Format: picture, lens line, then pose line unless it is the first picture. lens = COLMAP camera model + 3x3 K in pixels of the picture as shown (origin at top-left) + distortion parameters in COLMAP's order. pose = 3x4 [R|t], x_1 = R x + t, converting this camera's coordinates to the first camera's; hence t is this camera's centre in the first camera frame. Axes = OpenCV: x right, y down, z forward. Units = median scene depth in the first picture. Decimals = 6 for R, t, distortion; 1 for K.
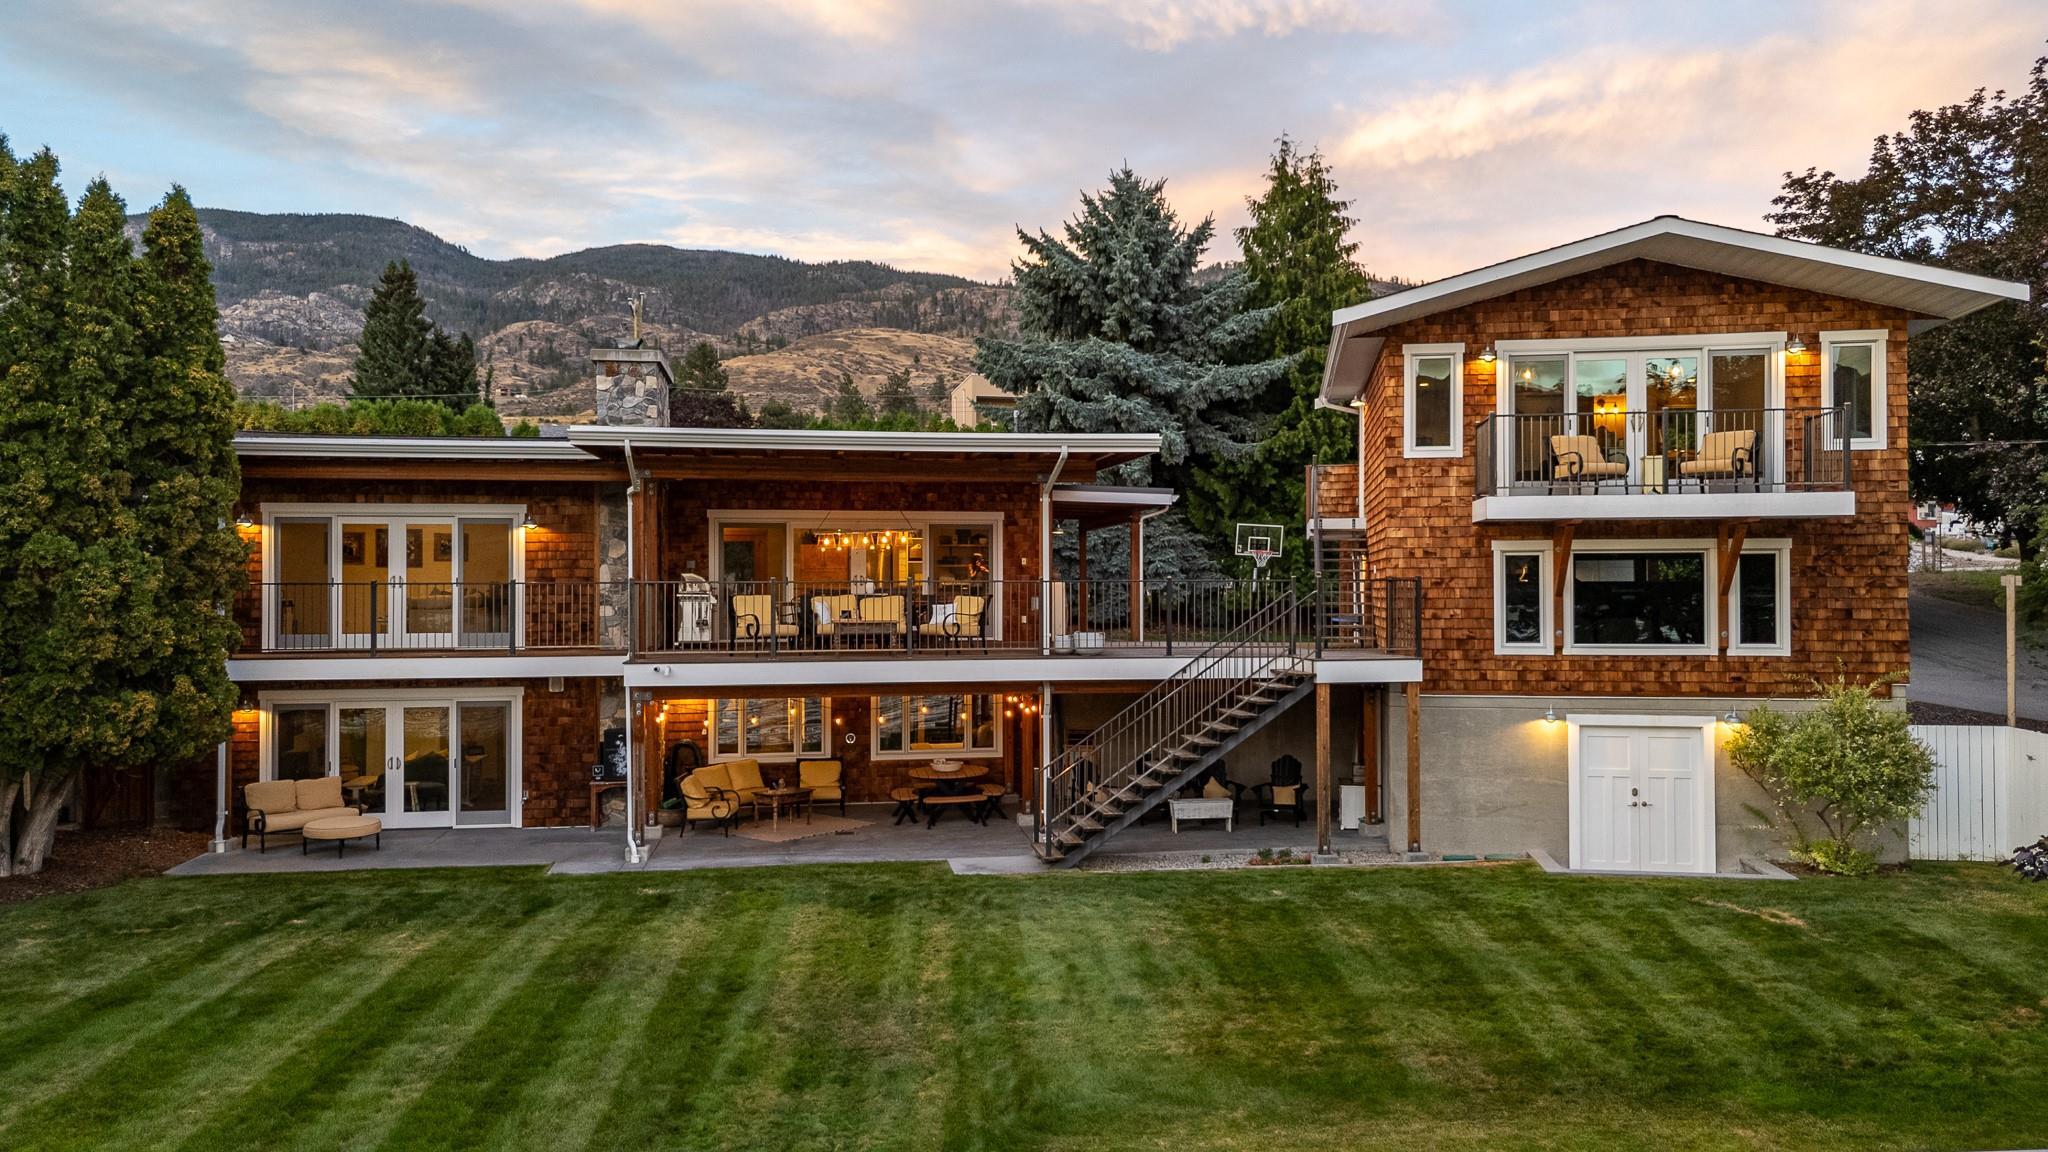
lens RADIAL K [[1531.1, 0, 1034.5], [0, 1531.1, 564.1], [0, 0, 1]] dist [0.079931, -0.079575]
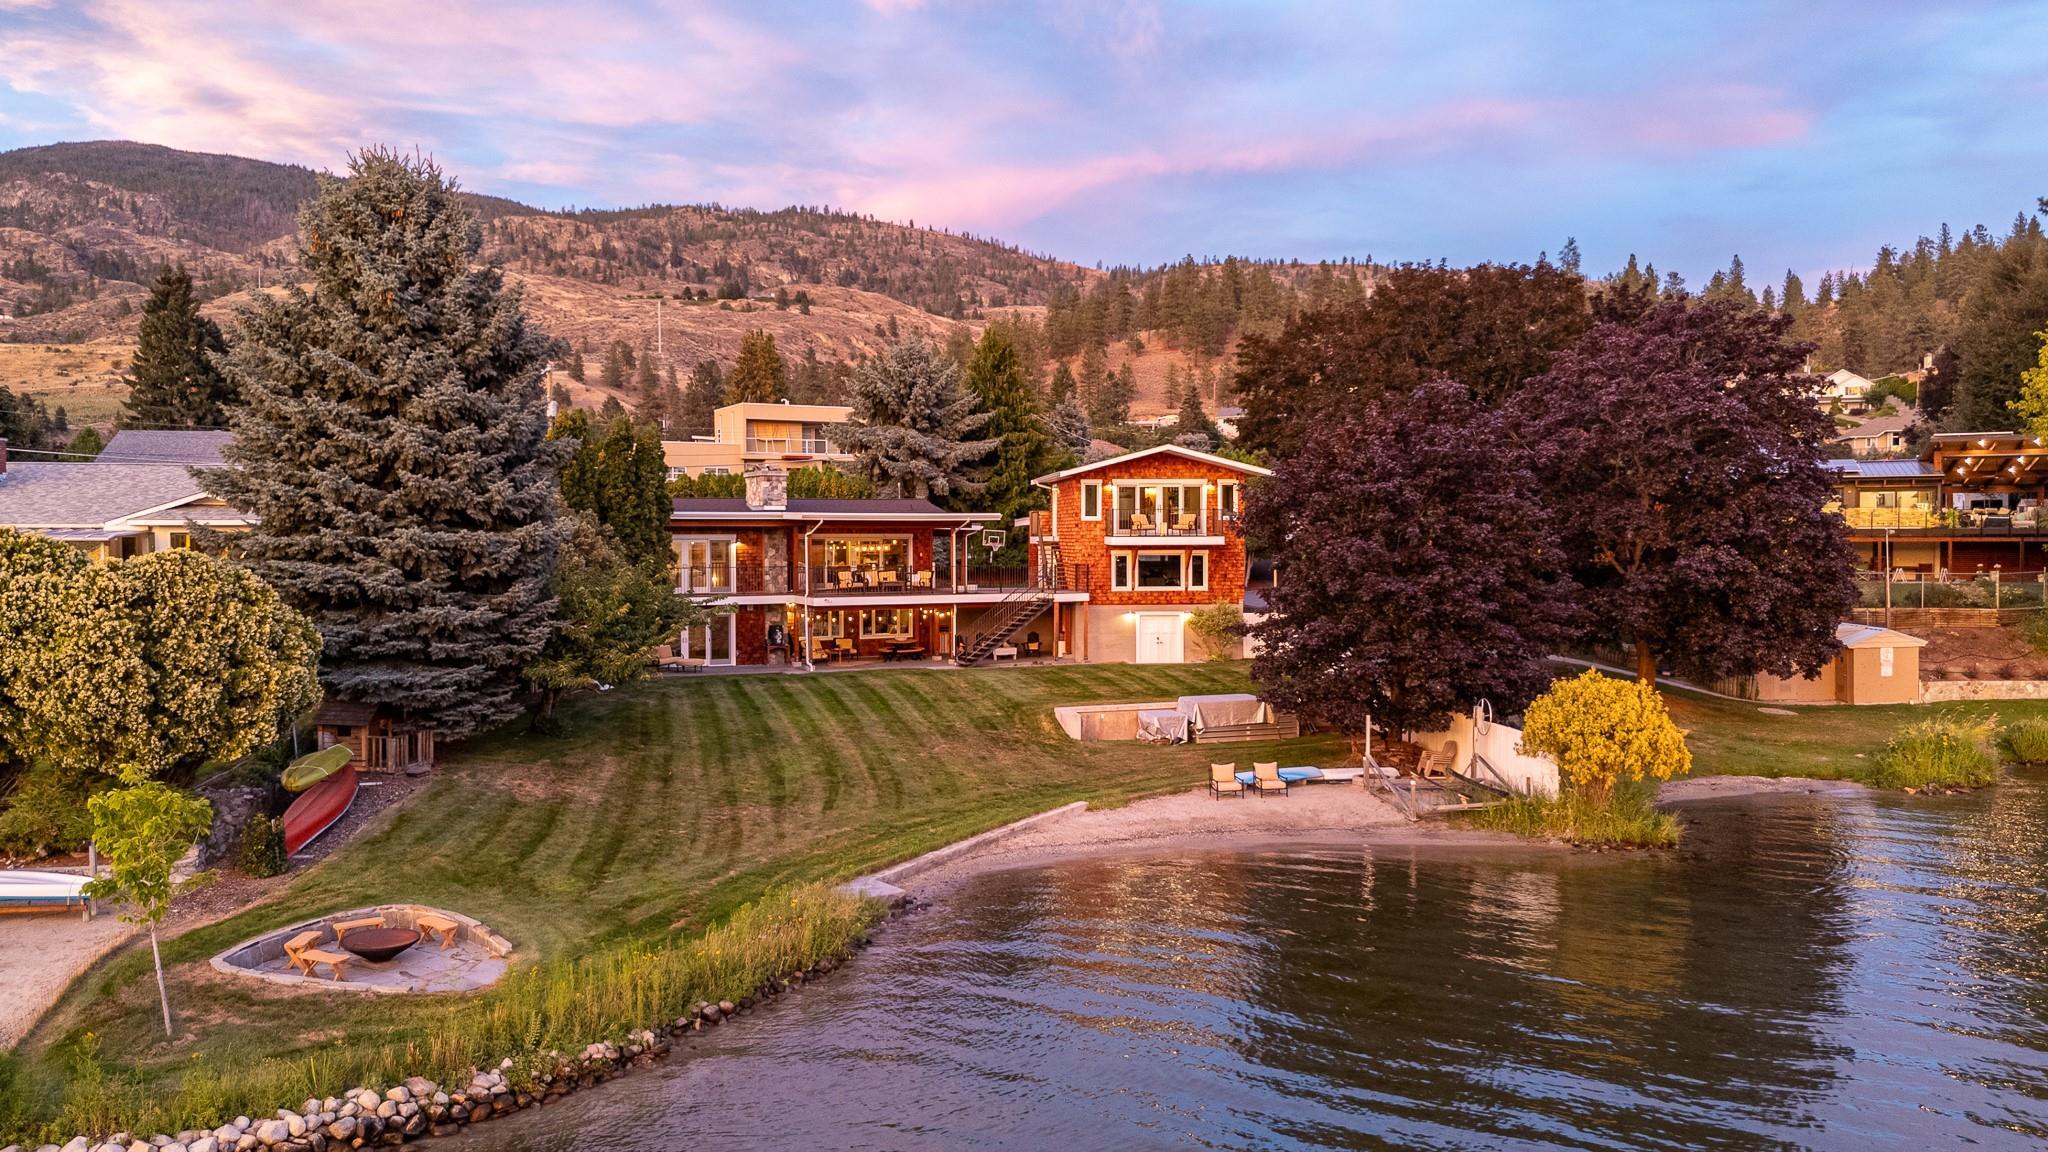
lens RADIAL K [[1531.1, 0, 1034.5], [0, 1531.1, 564.1], [0, 0, 1]] dist [0.079931, -0.079575]
pose [[0.962016, -0.006025, 0.272926, -0.607072], [-0.003910, 0.999350, 0.035844, -0.091163], [-0.272965, -0.035550, 0.961367, -1.665269]]
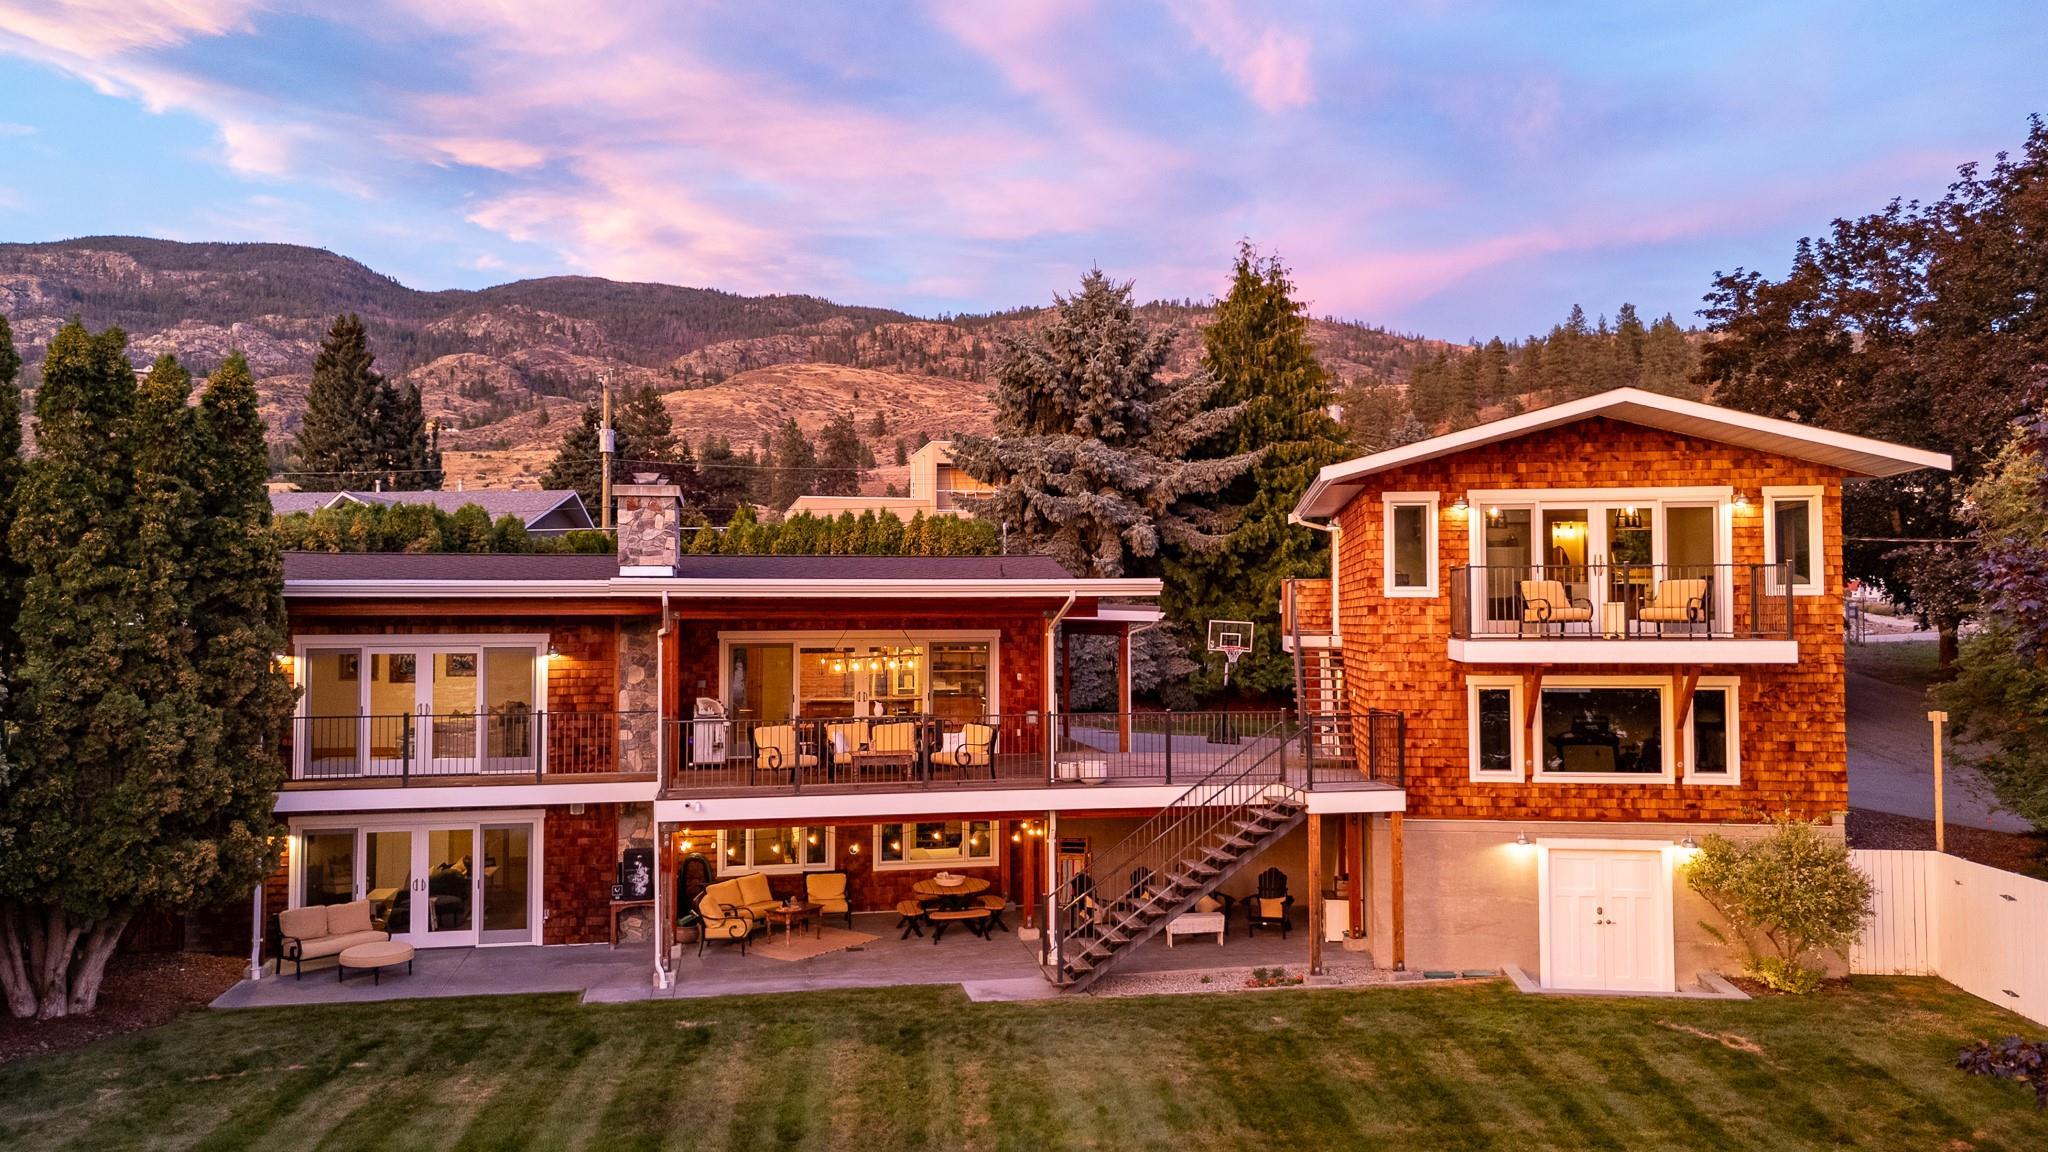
lens RADIAL K [[1531.1, 0, 1034.5], [0, 1531.1, 564.1], [0, 0, 1]] dist [0.079931, -0.079575]
pose [[0.999176, 0.000971, 0.040567, -0.048904], [-0.000073, 0.999755, -0.022132, -0.070368], [-0.040578, 0.022110, 0.998932, -0.065098]]
